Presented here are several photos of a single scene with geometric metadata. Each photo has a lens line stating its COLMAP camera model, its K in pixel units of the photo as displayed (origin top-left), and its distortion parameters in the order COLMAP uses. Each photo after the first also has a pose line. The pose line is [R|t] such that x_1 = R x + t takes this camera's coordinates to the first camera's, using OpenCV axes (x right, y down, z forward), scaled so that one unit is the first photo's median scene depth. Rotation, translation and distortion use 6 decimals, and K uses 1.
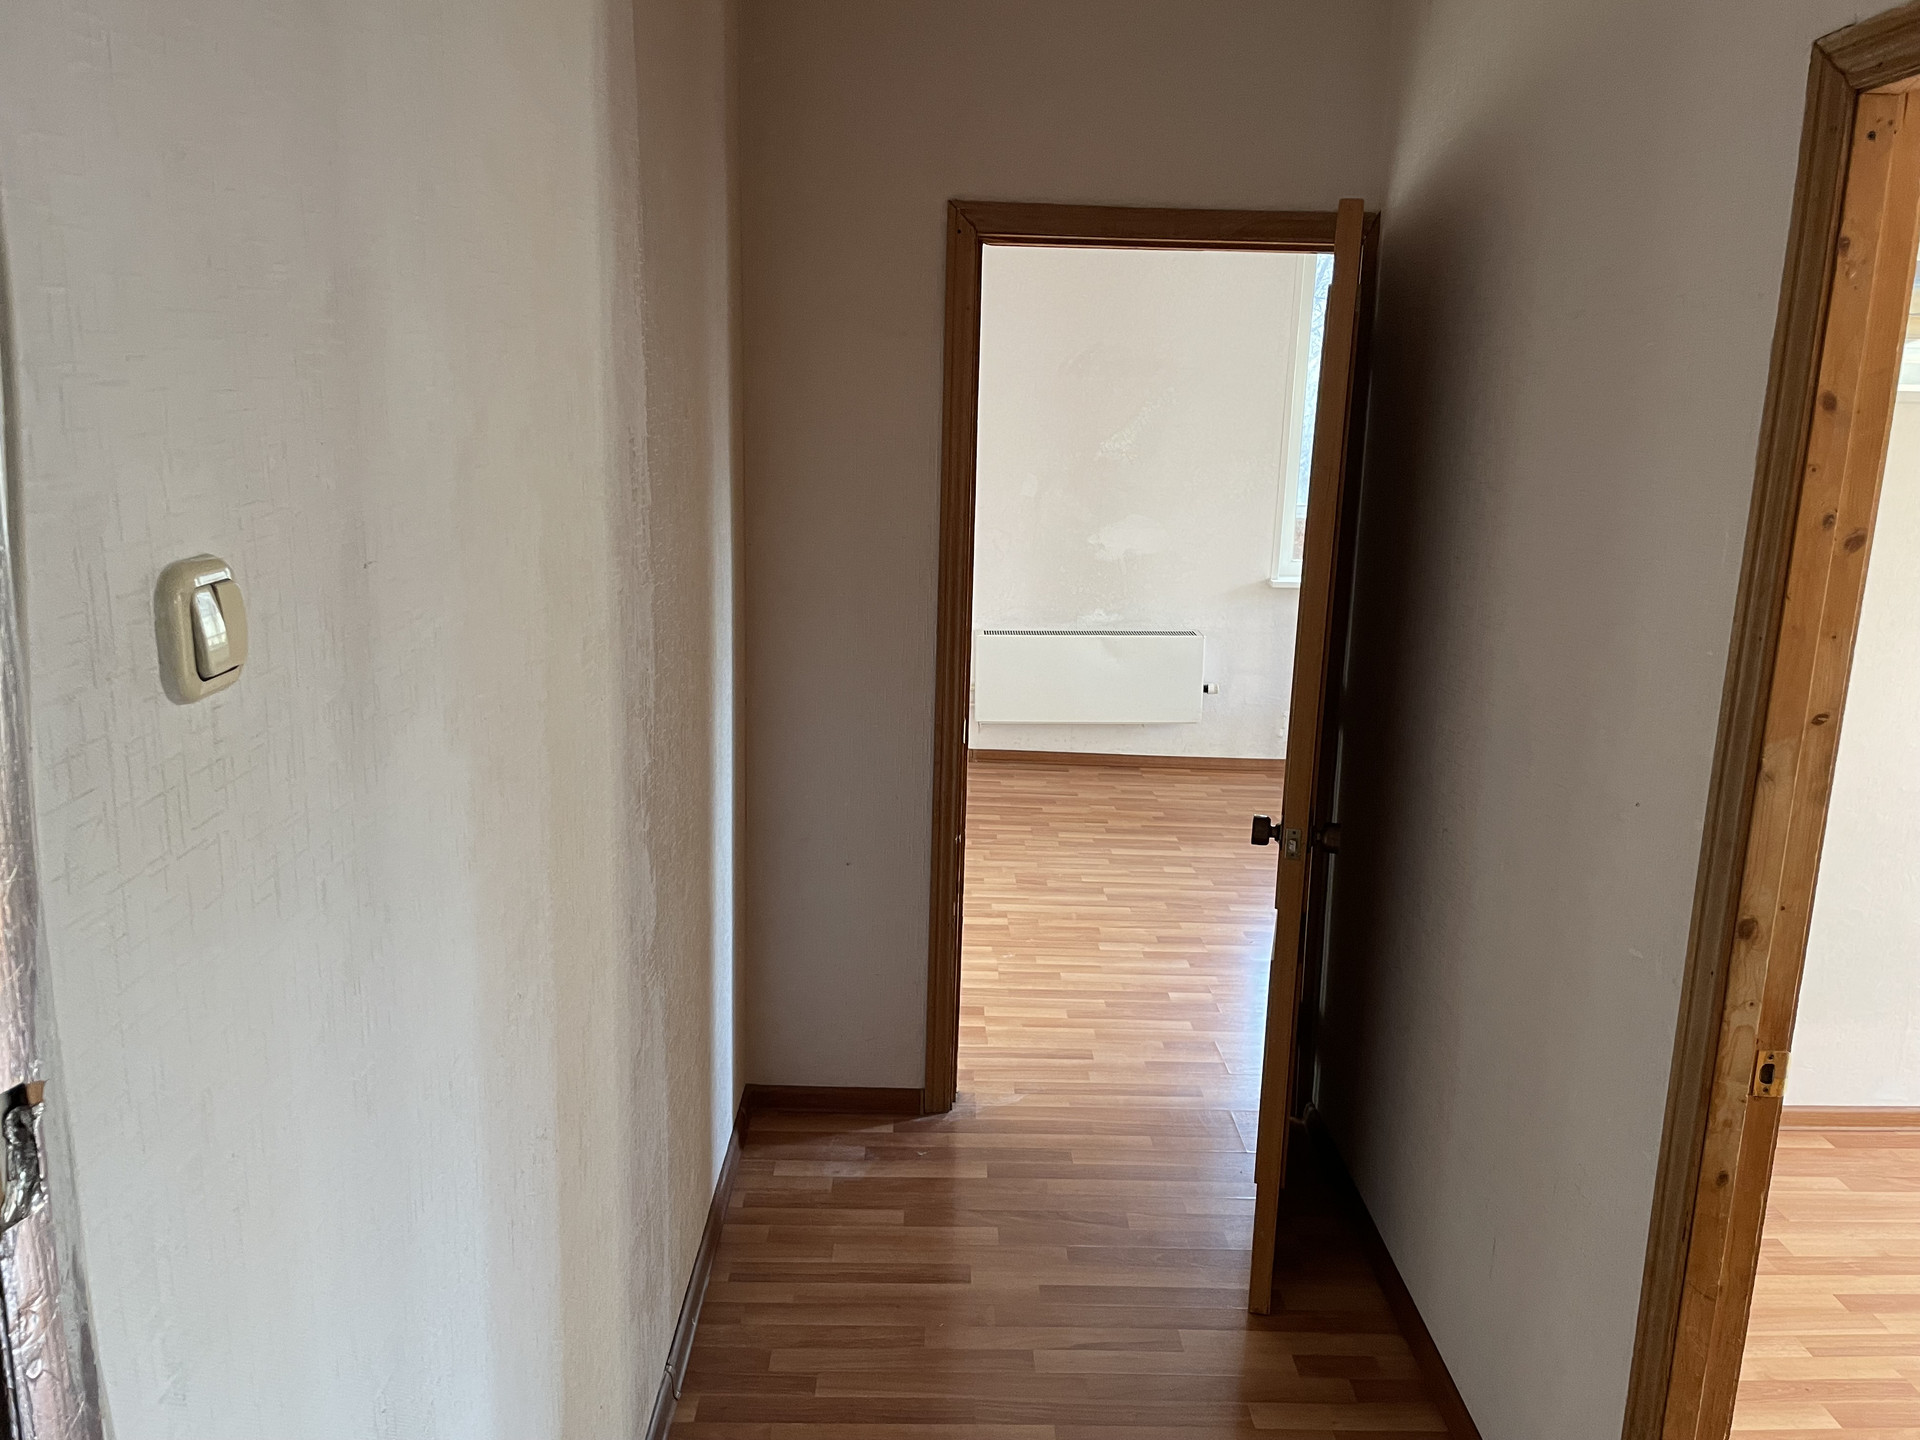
lens RADIAL K [[1437.8, 0, 959.5], [0, 1437.8, 713.6], [0, 0, 1]] dist [0.059933, -0.064276]
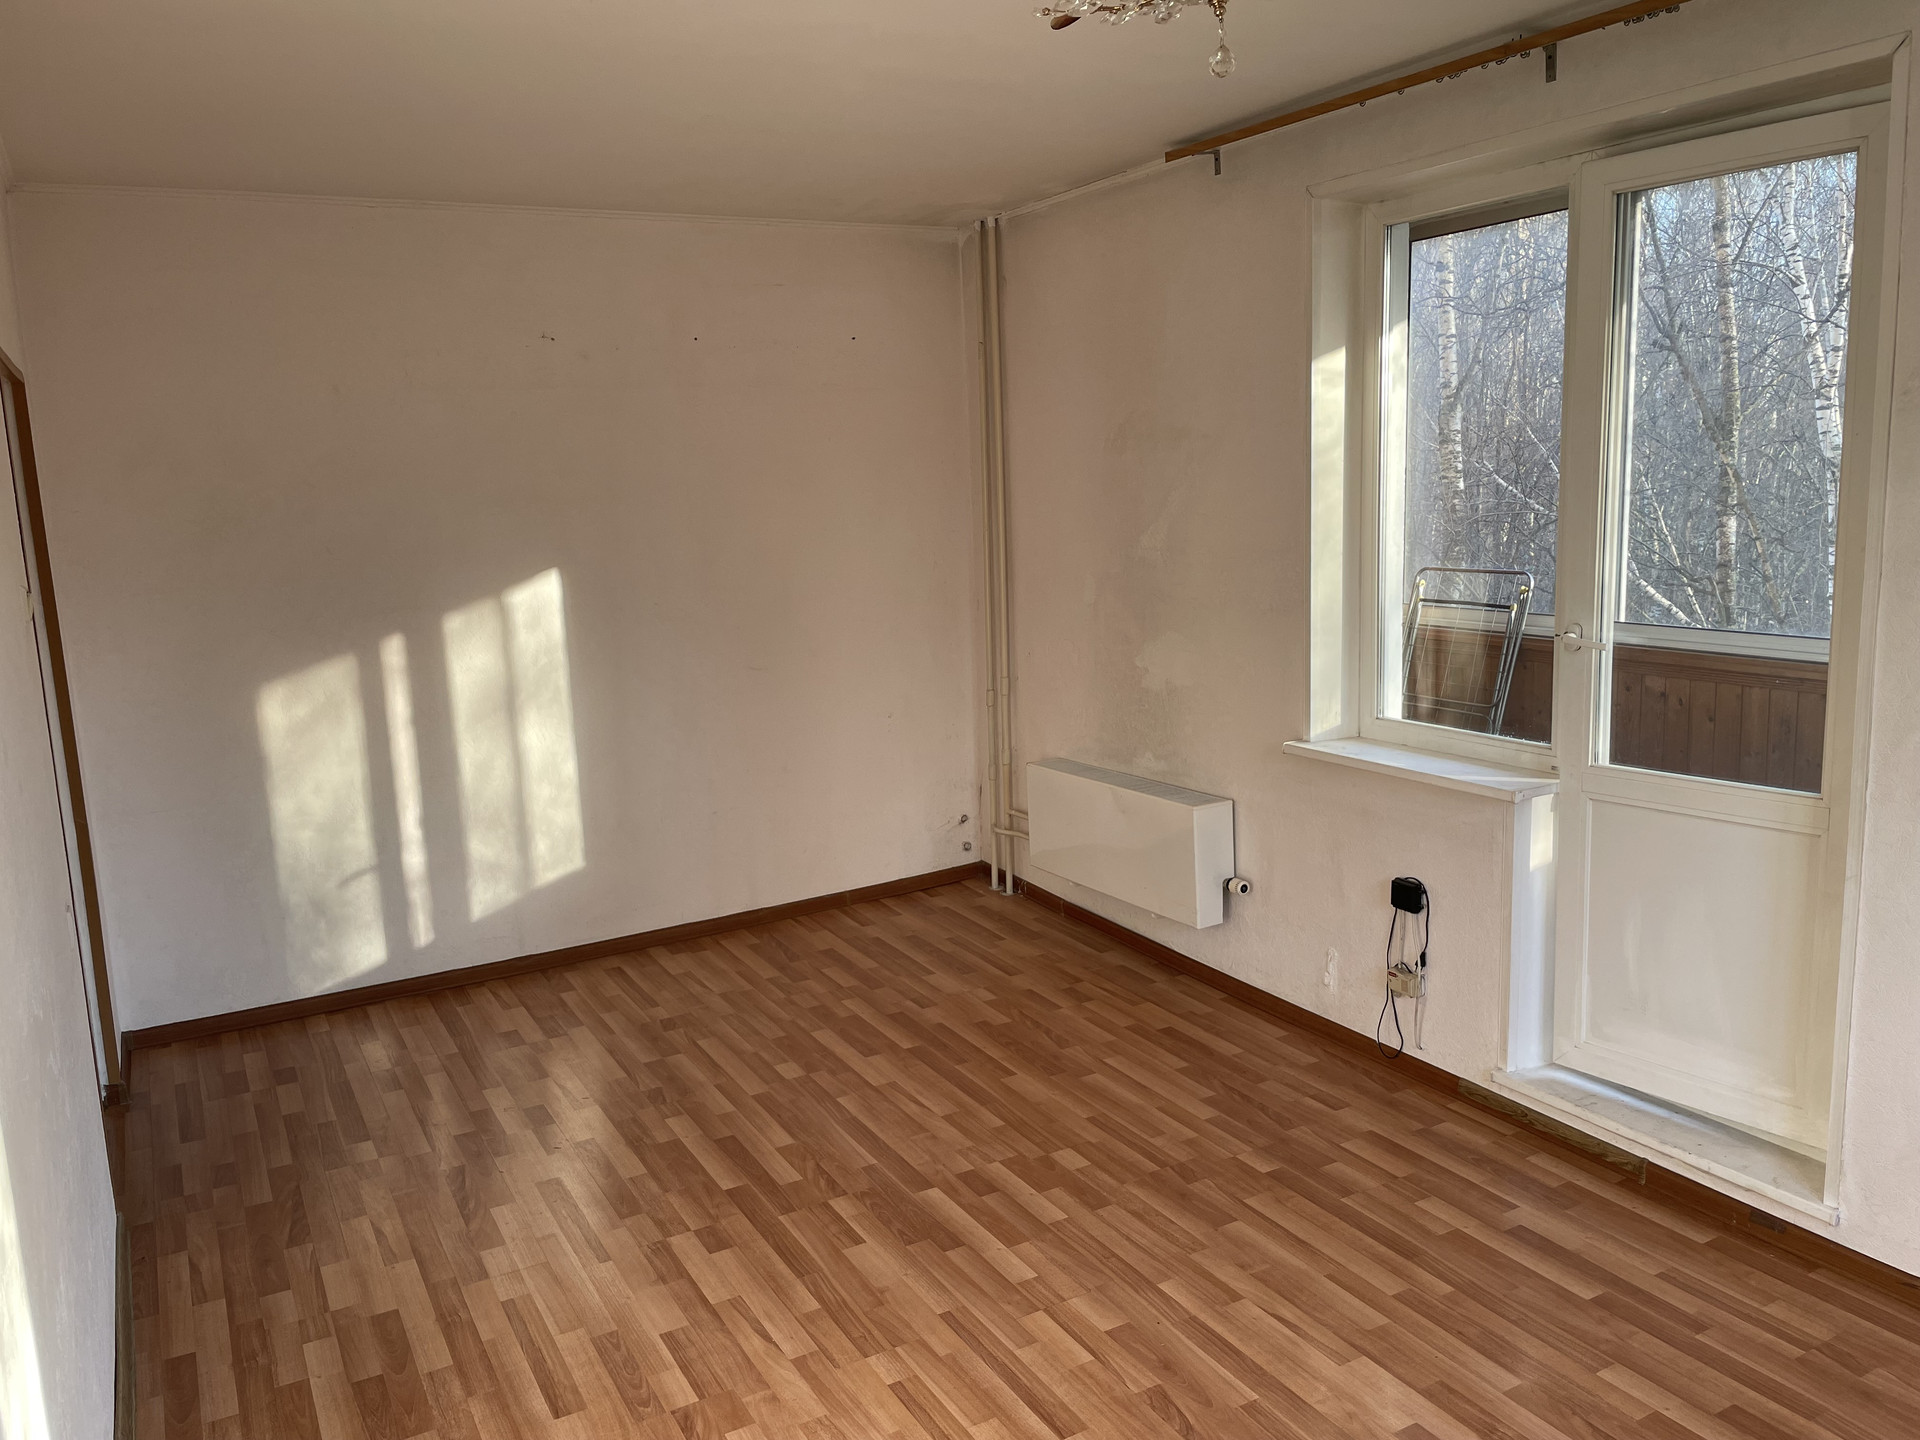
lens RADIAL K [[1437.8, 0, 954.5], [0, 1437.8, 700.4], [0, 0, 1]] dist [0.059933, -0.064276]
pose [[0.470434, 0.095290, -0.877275, 0.811427], [-0.138837, 0.989763, 0.033058, -0.125831], [0.871445, 0.106246, 0.478848, 0.608810]]
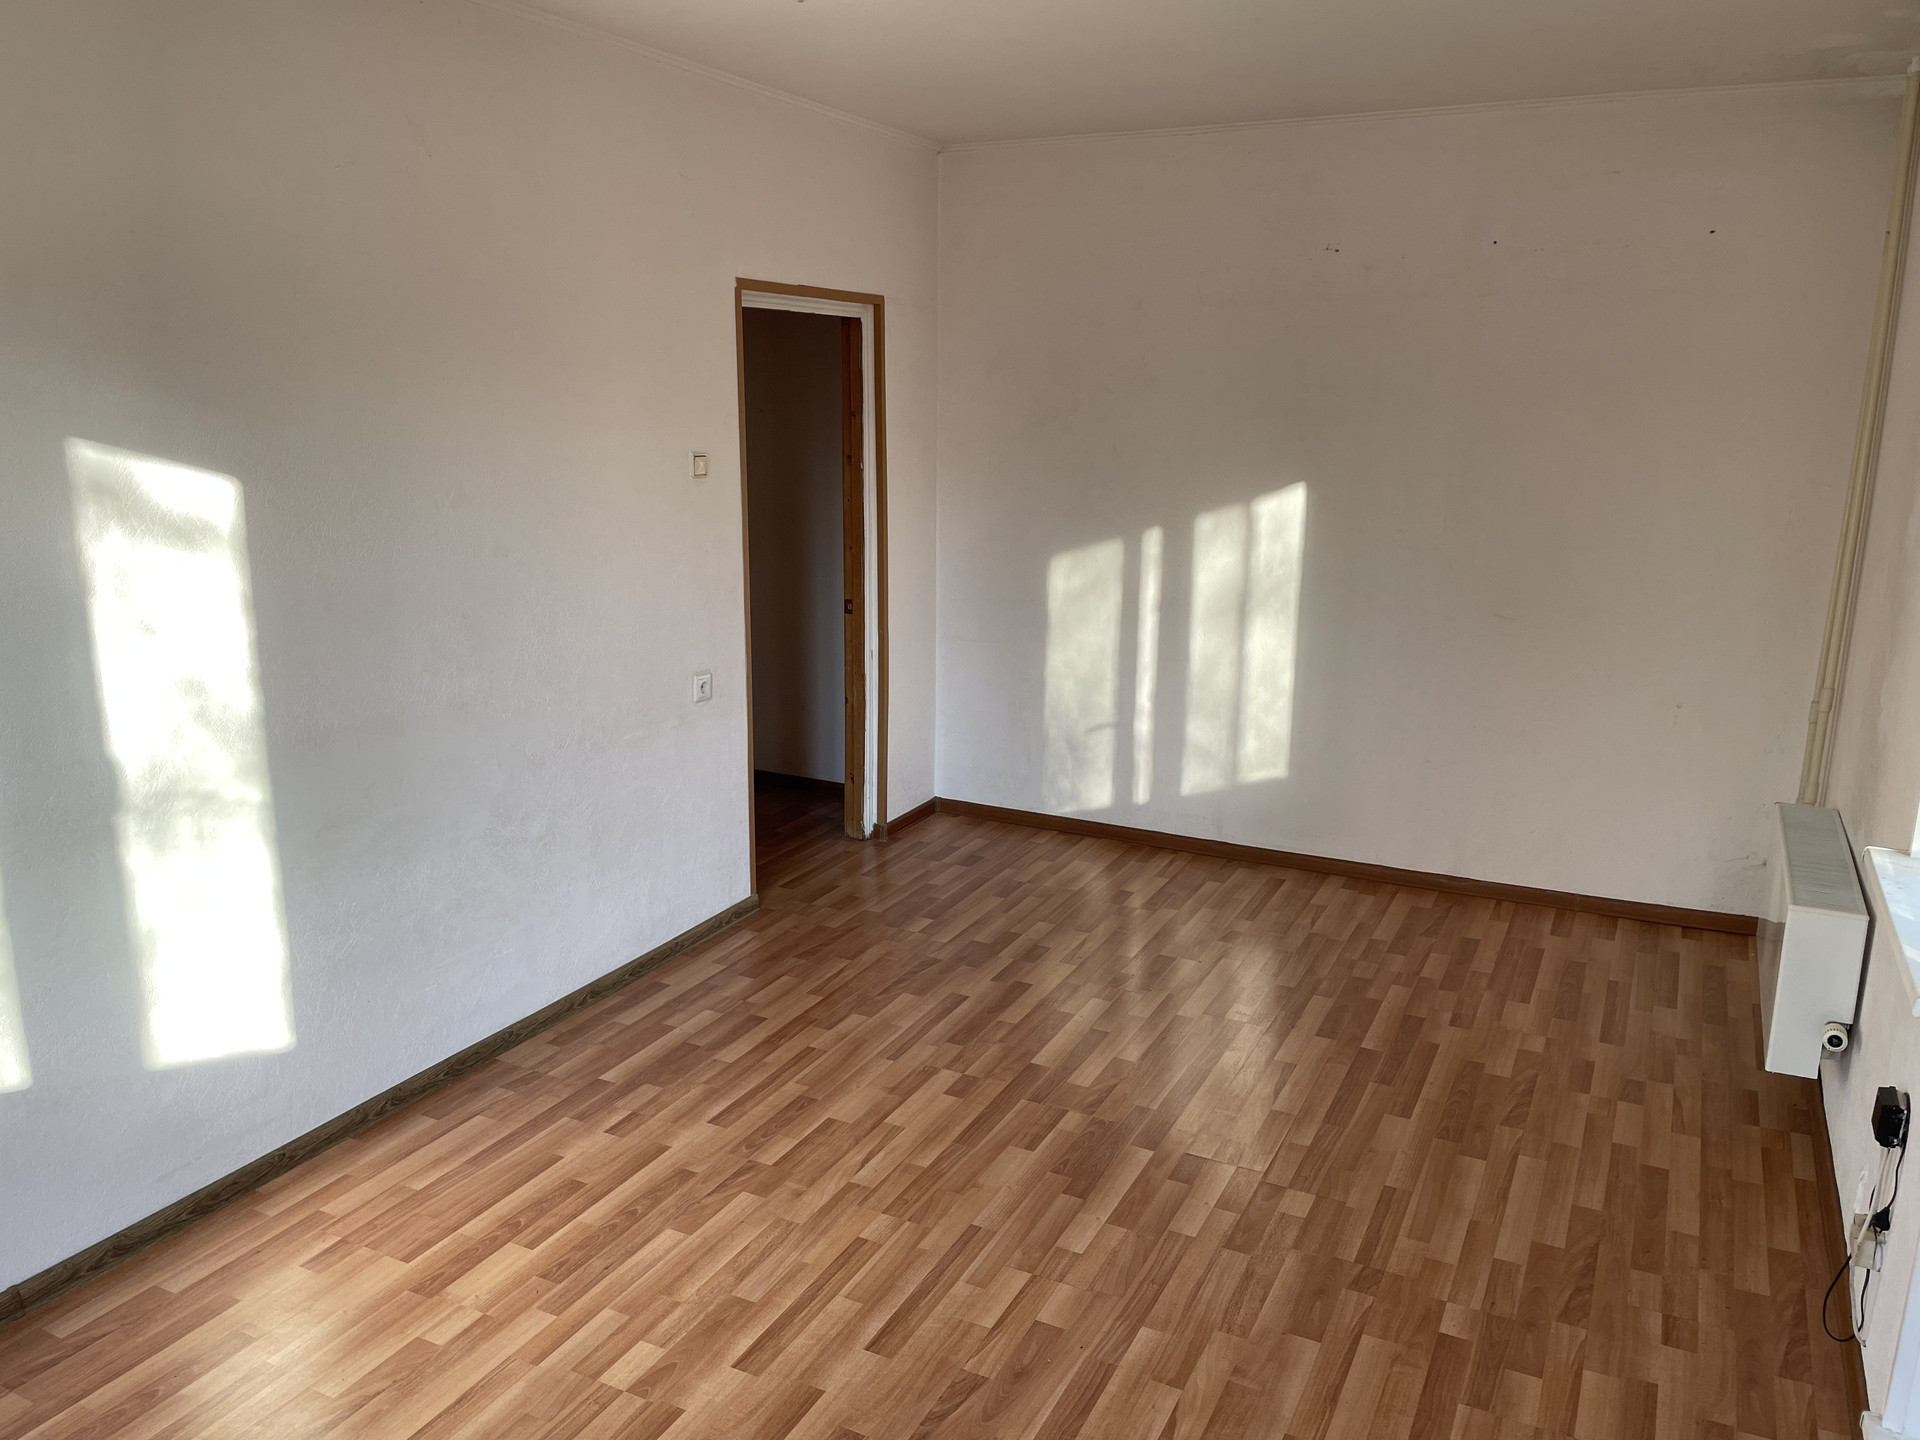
lens RADIAL K [[1437.8, 0, 970.8], [0, 1437.8, 717.4], [0, 0, 1]] dist [0.059933, -0.064276]
pose [[-0.454517, 0.170511, -0.874266, 0.814724], [-0.216403, 0.930962, 0.294073, -0.226147], [0.864051, 0.322855, -0.386239, 1.025969]]
